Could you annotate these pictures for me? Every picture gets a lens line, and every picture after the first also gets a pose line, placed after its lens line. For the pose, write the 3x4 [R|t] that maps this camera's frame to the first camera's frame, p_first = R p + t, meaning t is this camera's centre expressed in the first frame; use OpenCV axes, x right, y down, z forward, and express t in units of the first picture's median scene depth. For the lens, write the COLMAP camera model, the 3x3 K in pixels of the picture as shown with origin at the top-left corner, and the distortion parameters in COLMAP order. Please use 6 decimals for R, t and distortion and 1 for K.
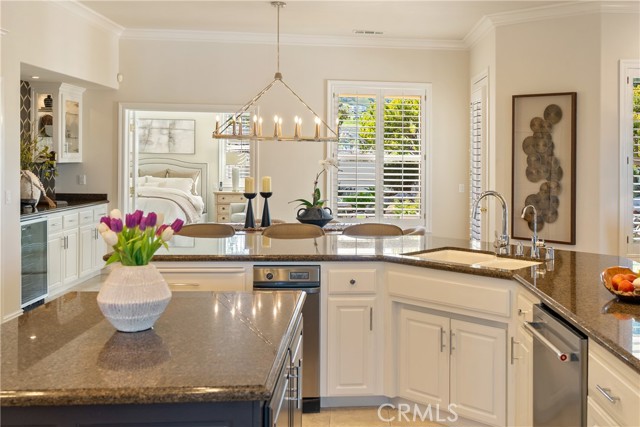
lens RADIAL K [[661.4, 0, 421.2], [0, 661.4, 159.3], [0, 0, 1]] dist [0.008869, -0.005277]
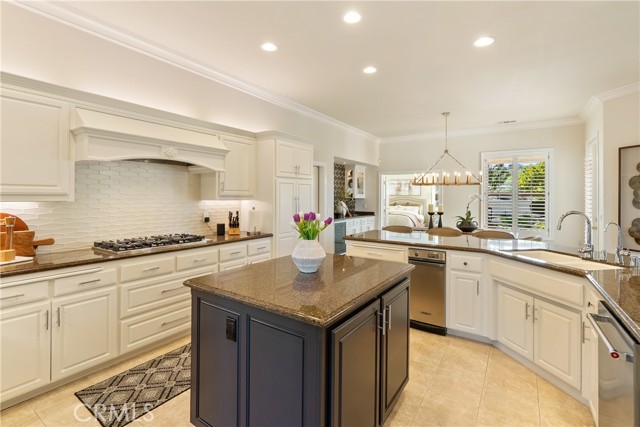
lens RADIAL K [[298.3, 0, 322.7], [0, 298.3, 199.1], [0, 0, 1]] dist [-0.003706, -0.000355]
pose [[0.770079, -0.006226, -0.637919, 0.056570], [0.004211, 0.999980, -0.004677, 0.013969], [0.637935, 0.000915, 0.770090, 0.110229]]
